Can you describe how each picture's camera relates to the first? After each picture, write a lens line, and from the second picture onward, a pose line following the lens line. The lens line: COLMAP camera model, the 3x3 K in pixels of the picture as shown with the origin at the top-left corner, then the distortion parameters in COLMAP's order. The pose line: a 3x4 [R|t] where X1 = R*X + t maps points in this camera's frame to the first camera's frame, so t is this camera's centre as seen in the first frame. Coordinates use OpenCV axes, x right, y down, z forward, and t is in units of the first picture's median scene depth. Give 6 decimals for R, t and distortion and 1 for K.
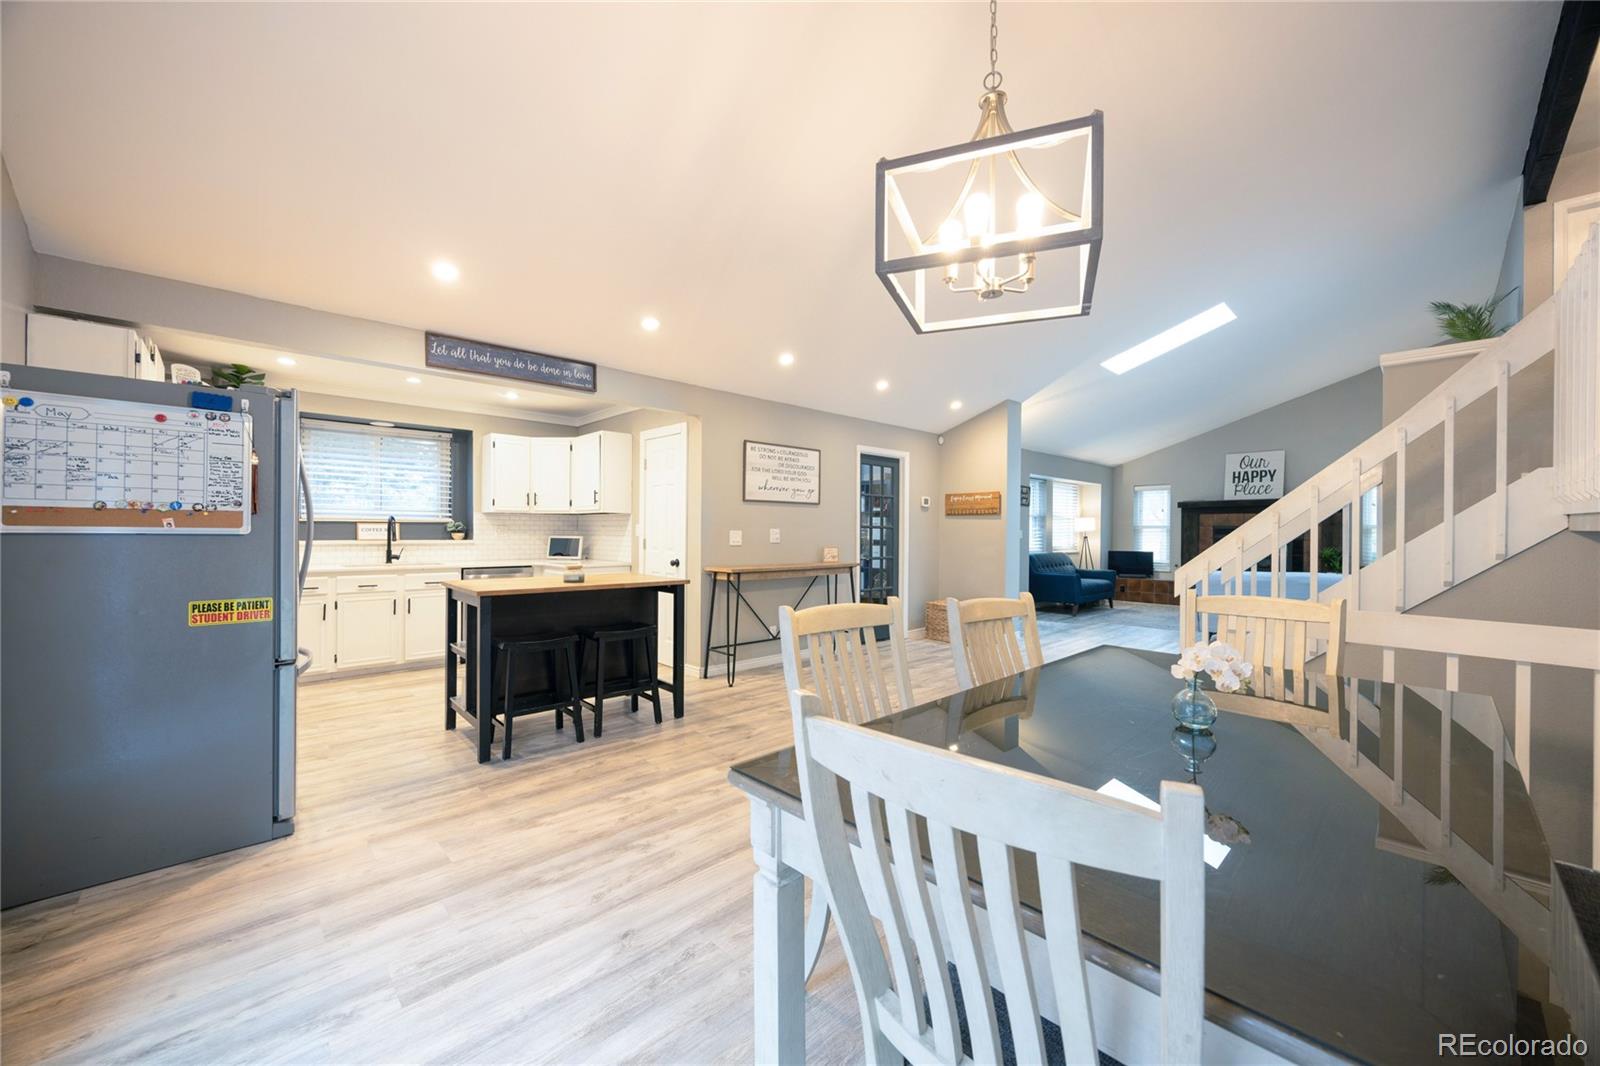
lens RADIAL K [[601.9, 0, 803.7], [0, 601.9, 533.9], [0, 0, 1]] dist [-0.000149, -0.000032]
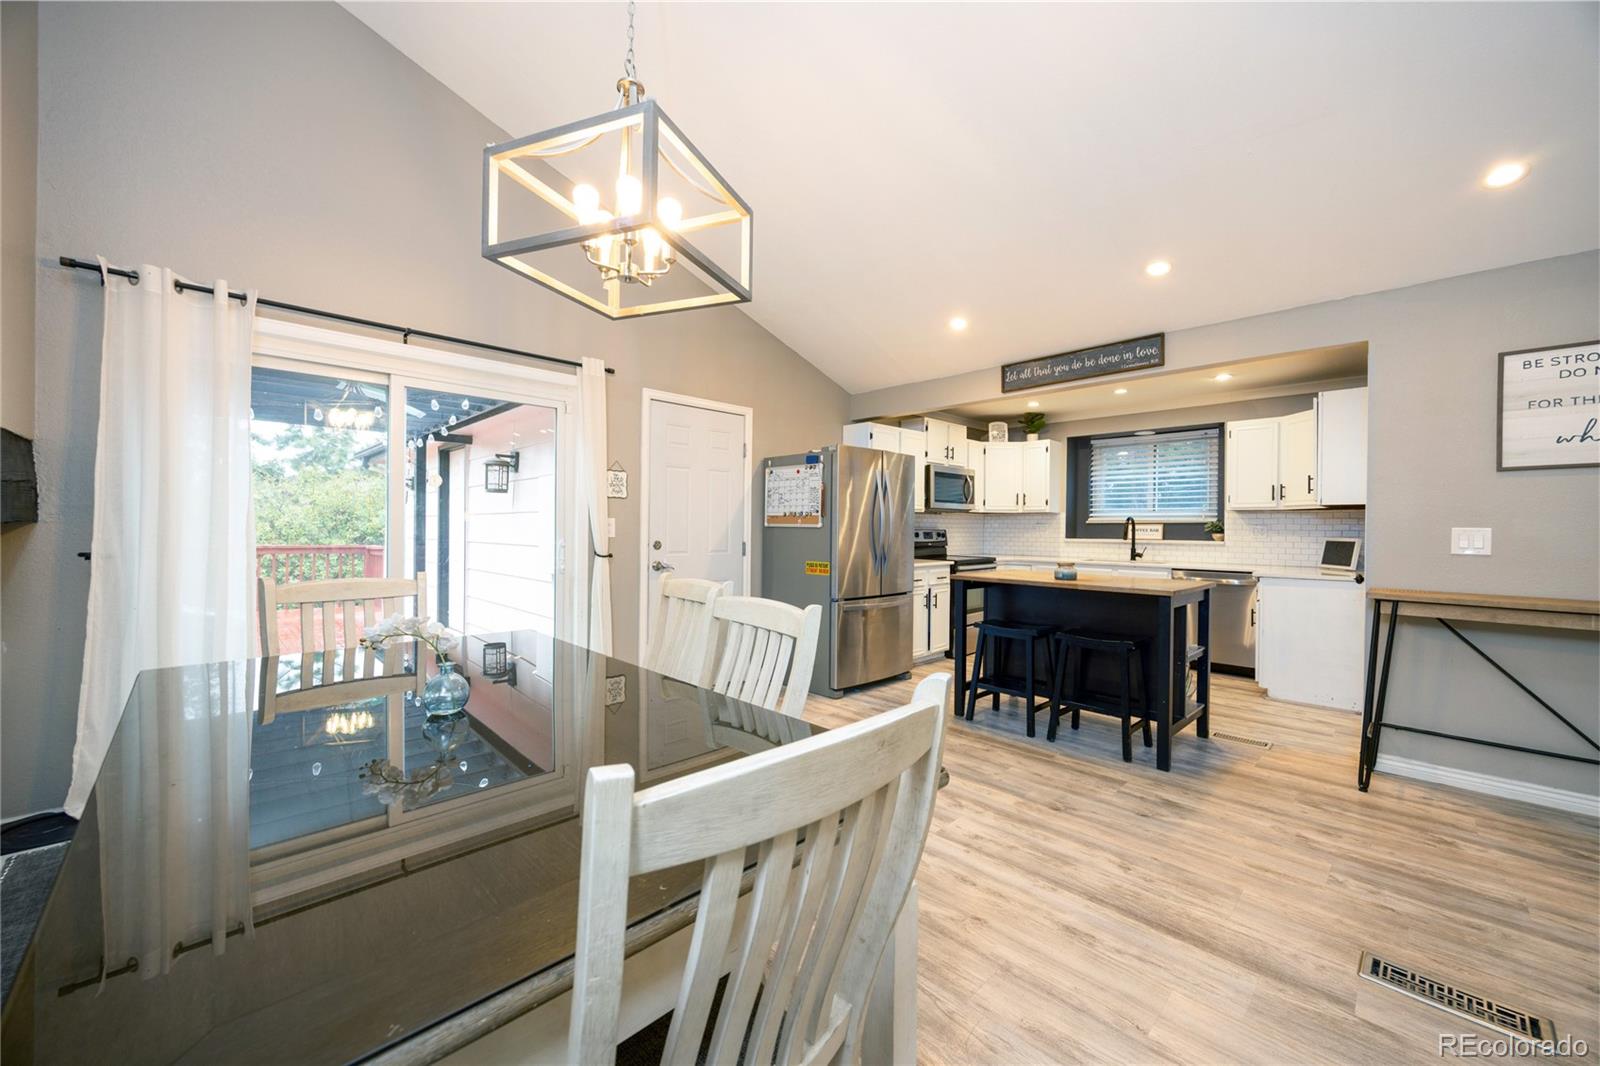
lens RADIAL K [[611.7, 0, 810.6], [0, 611.7, 533.1], [0, 0, 1]] dist [-0.001884, -0.000086]
pose [[0.027293, -0.000093, -0.999627, 0.403361], [-0.014373, 0.999897, -0.000486, 0.008145], [0.999524, 0.014381, 0.027289, 0.382239]]
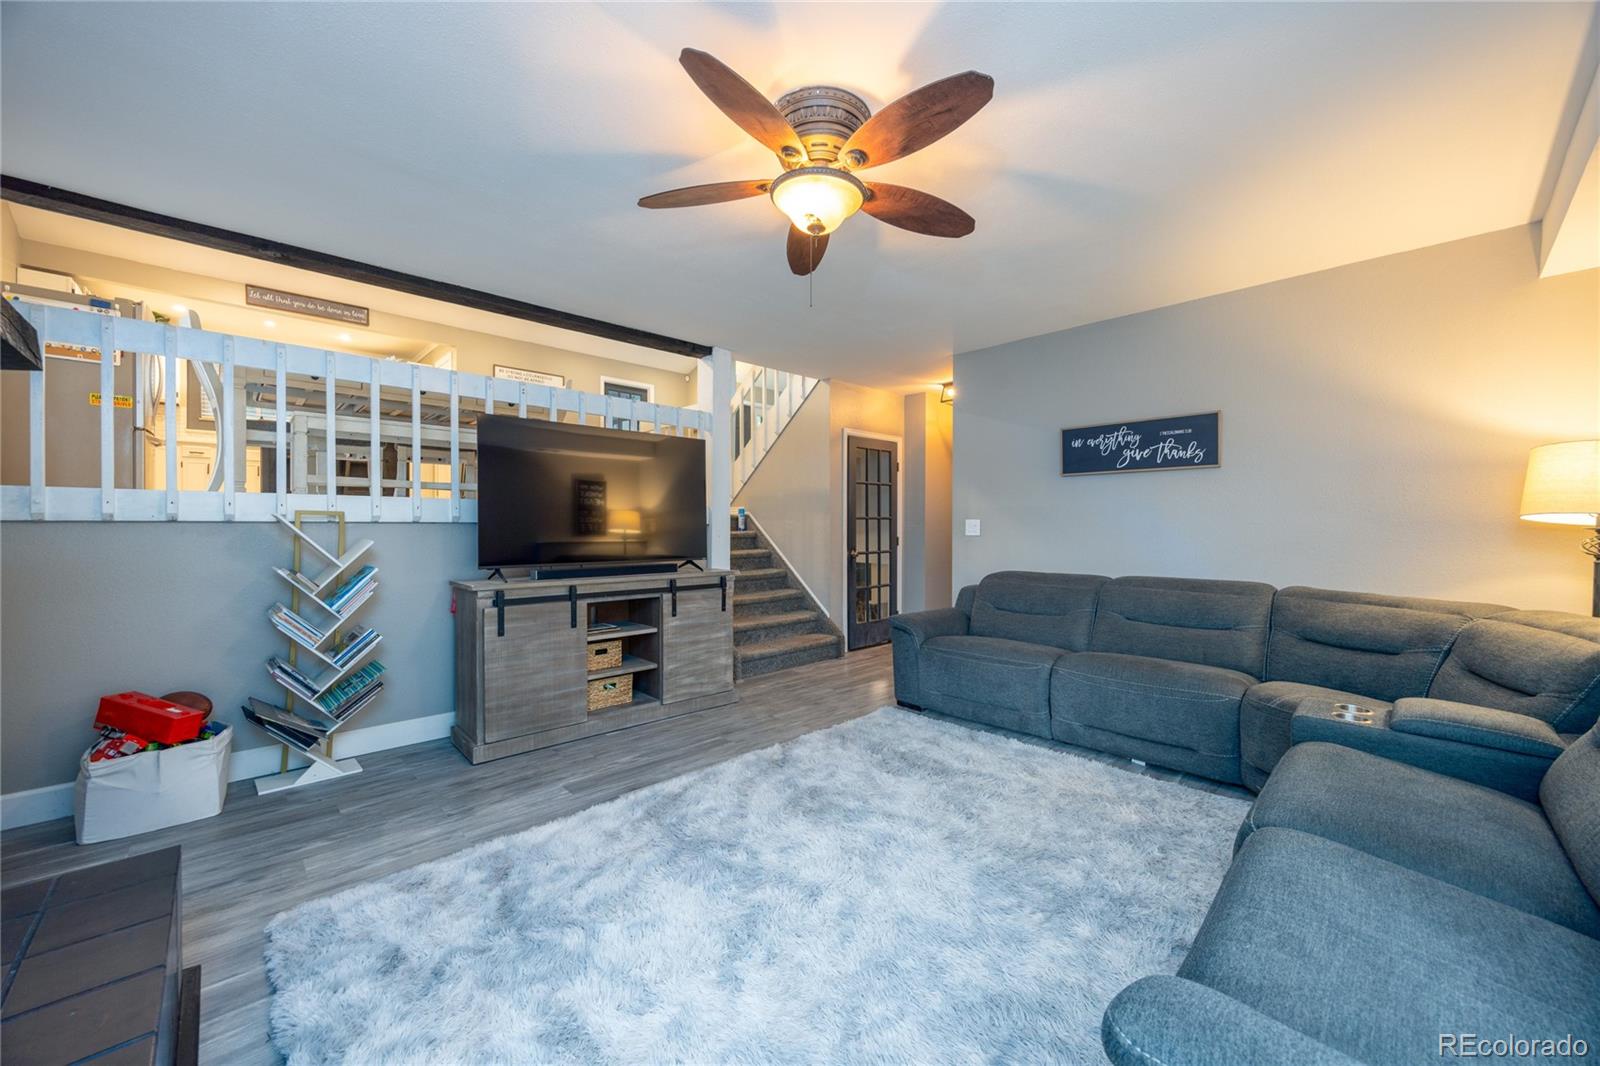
lens RADIAL K [[601.9, 0, 803.7], [0, 601.9, 533.9], [0, 0, 1]] dist [-0.000149, -0.000032]
pose [[0.999989, -0.003750, 0.002696, 0.654306], [0.003732, 0.999970, 0.006786, 0.254383], [-0.002722, -0.006776, 0.999973, -0.503658]]
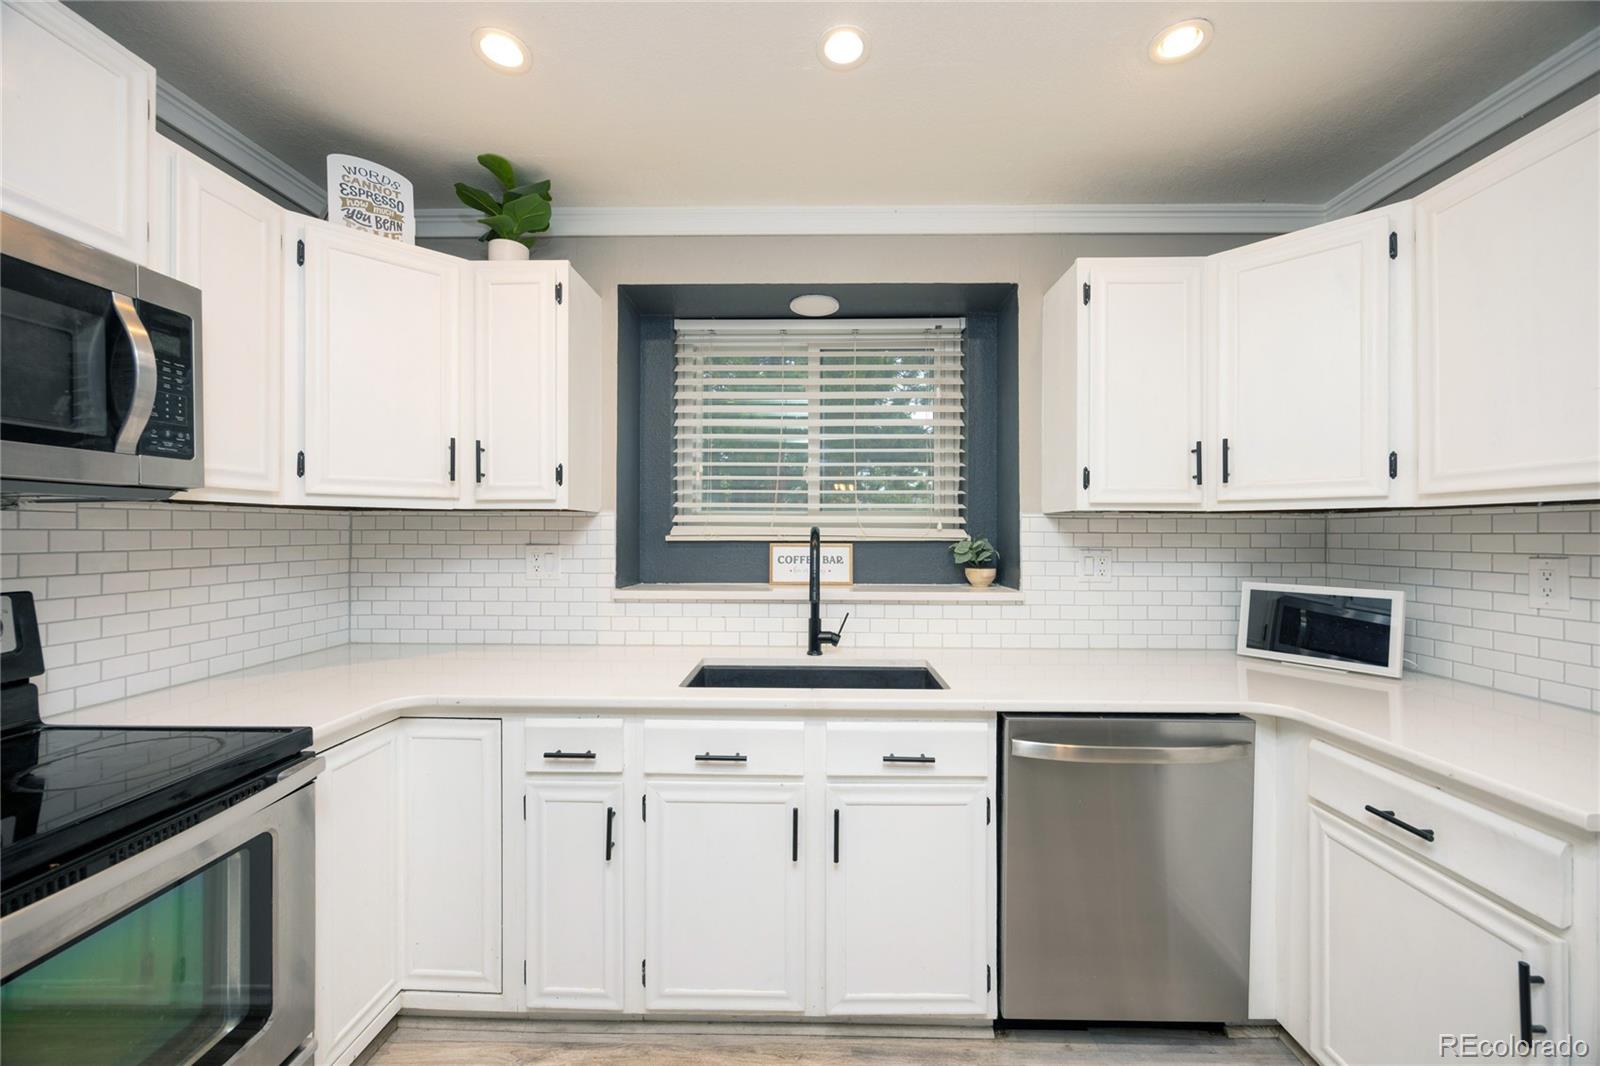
lens RADIAL K [[612.4, 0, 793.0], [0, 612.4, 531.6], [0, 0, 1]] dist [-0.003045, -0.000272]
pose [[0.696384, -0.007597, -0.717629, -0.425437], [-0.001390, 0.999928, -0.011935, -0.022498], [0.717668, 0.009309, 0.696323, 0.724220]]
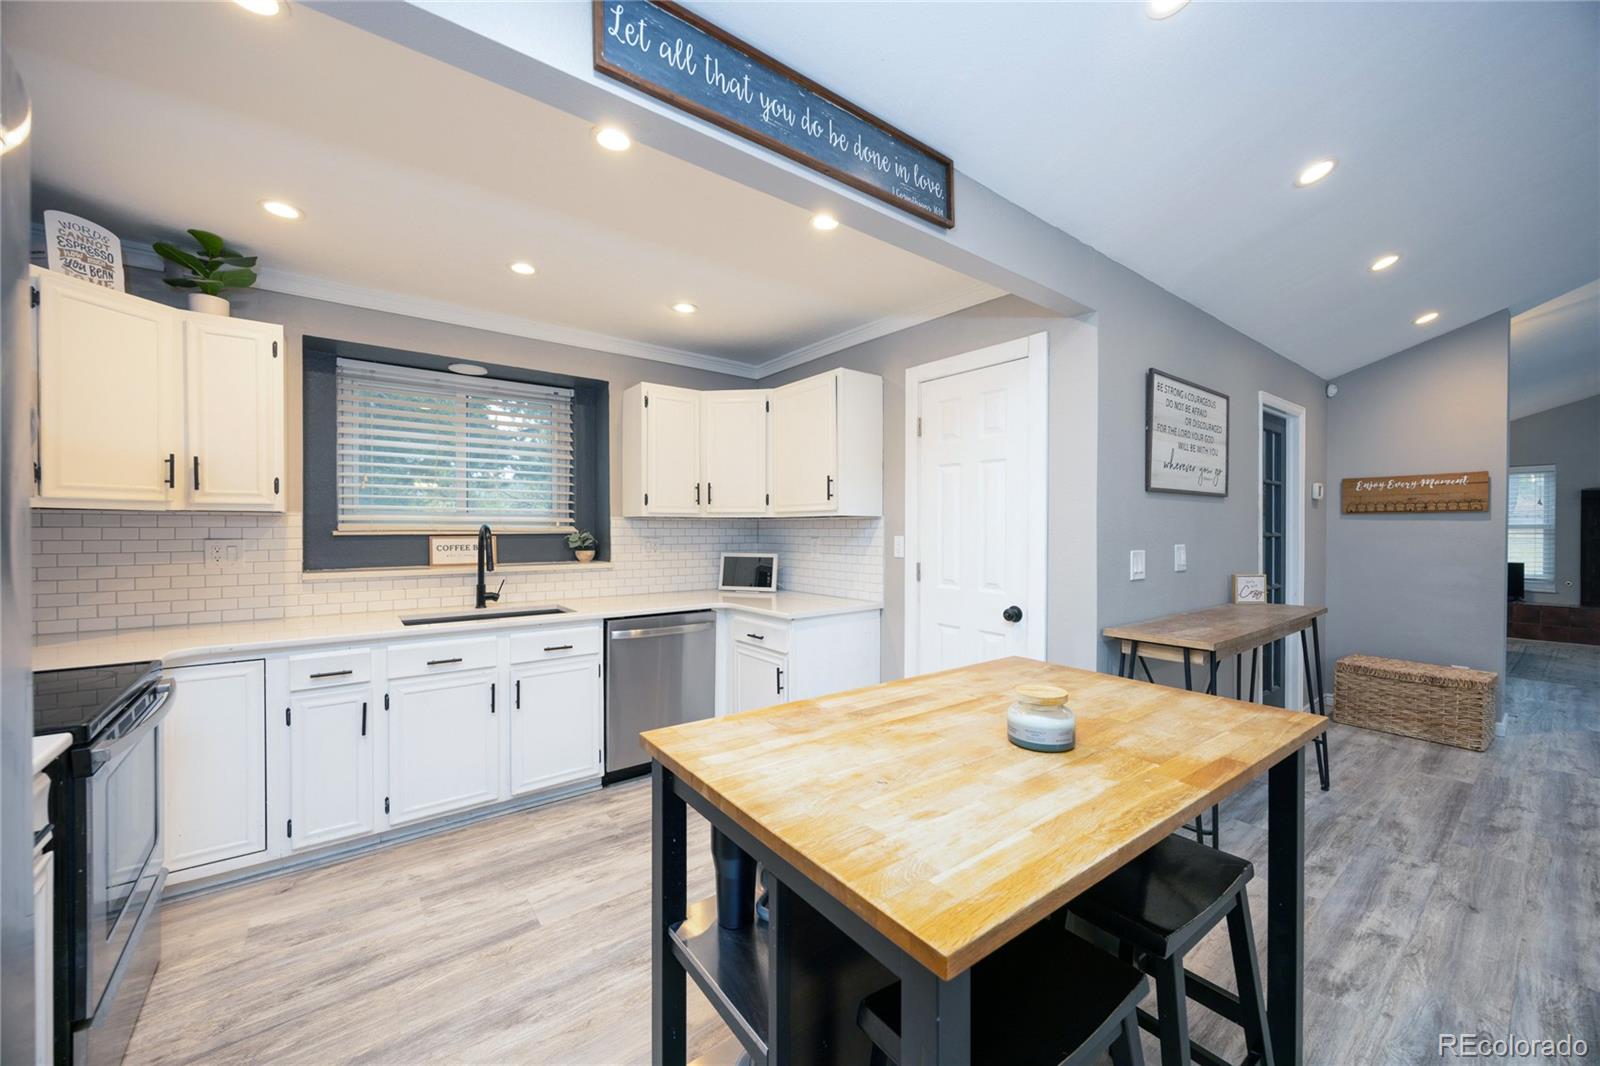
lens RADIAL K [[611.7, 0, 810.6], [0, 611.7, 533.1], [0, 0, 1]] dist [-0.001884, -0.000086]
pose [[0.994796, -0.005732, -0.101721, -0.318208], [0.005977, 0.999980, 0.002101, -0.021480], [0.101707, -0.002698, 0.994811, 0.453962]]
